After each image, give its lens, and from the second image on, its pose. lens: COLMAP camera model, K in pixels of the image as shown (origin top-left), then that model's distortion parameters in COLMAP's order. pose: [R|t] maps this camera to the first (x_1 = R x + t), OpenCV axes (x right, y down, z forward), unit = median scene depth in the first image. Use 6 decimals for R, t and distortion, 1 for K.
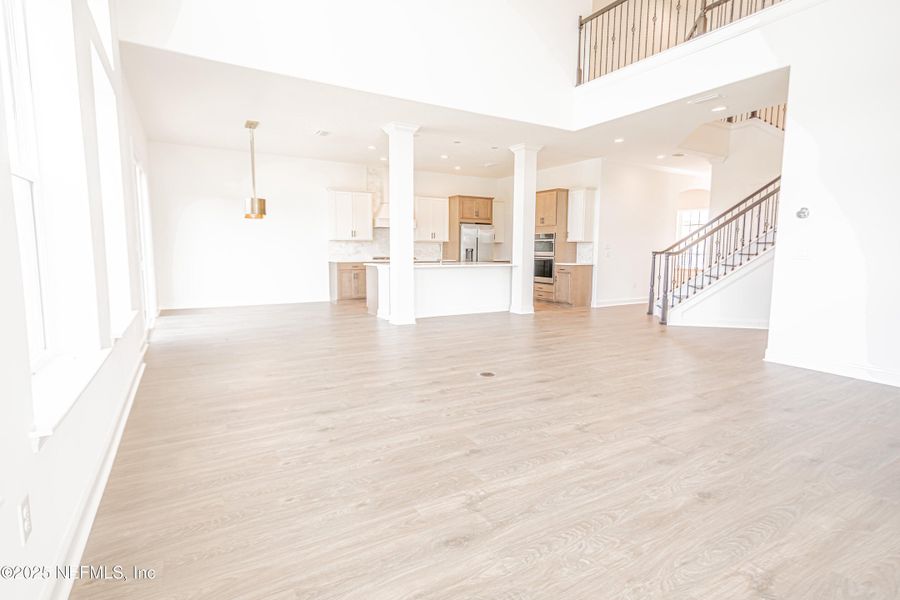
lens RADIAL K [[444.0, 0, 450.0], [0, 444.0, 300.0], [0, 0, 1]] dist [0.003841, 0.000867]
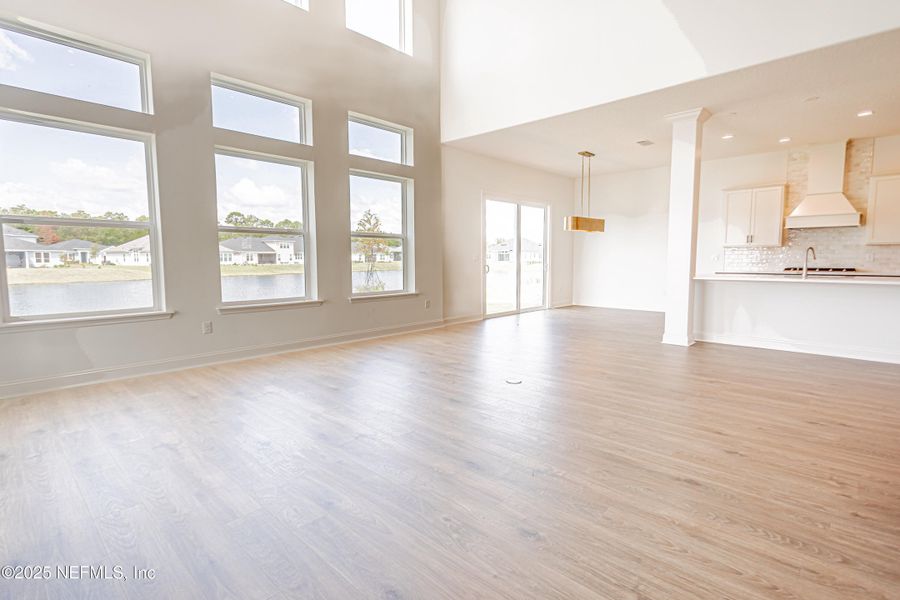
lens RADIAL K [[438.9, 0, 450.0], [0, 438.9, 300.0], [0, 0, 1]] dist [0.000572, -0.000443]
pose [[0.269825, 0.084929, -0.959157, 0.448223], [-0.093771, 0.993686, 0.061607, -0.035341], [0.958333, 0.073318, 0.276085, 0.251669]]
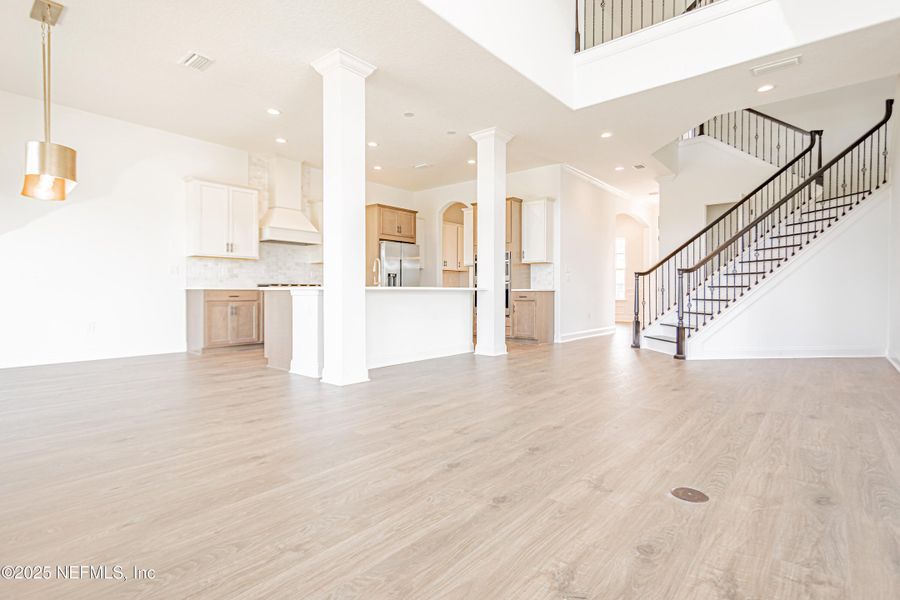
lens RADIAL K [[444.0, 0, 450.0], [0, 444.0, 300.0], [0, 0, 1]] dist [0.003841, 0.000867]
pose [[0.944437, -0.011725, 0.328483, -0.130156], [0.042458, 0.995343, -0.086547, 0.000395], [-0.325939, 0.095685, 0.940536, 0.286807]]
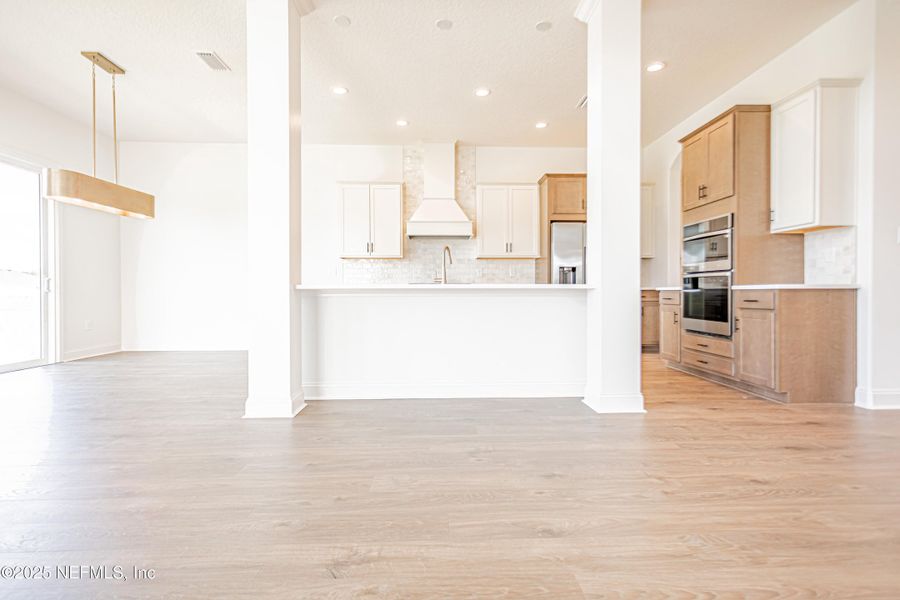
lens RADIAL K [[430.0, 0, 450.0], [0, 430.0, 300.0], [0, 0, 1]] dist [0.000083, 0.000350]
pose [[0.880048, -0.001310, -0.474882, 0.193787], [-0.041415, 0.995974, -0.079497, -0.028112], [0.473075, 0.089628, 0.876451, 0.528016]]
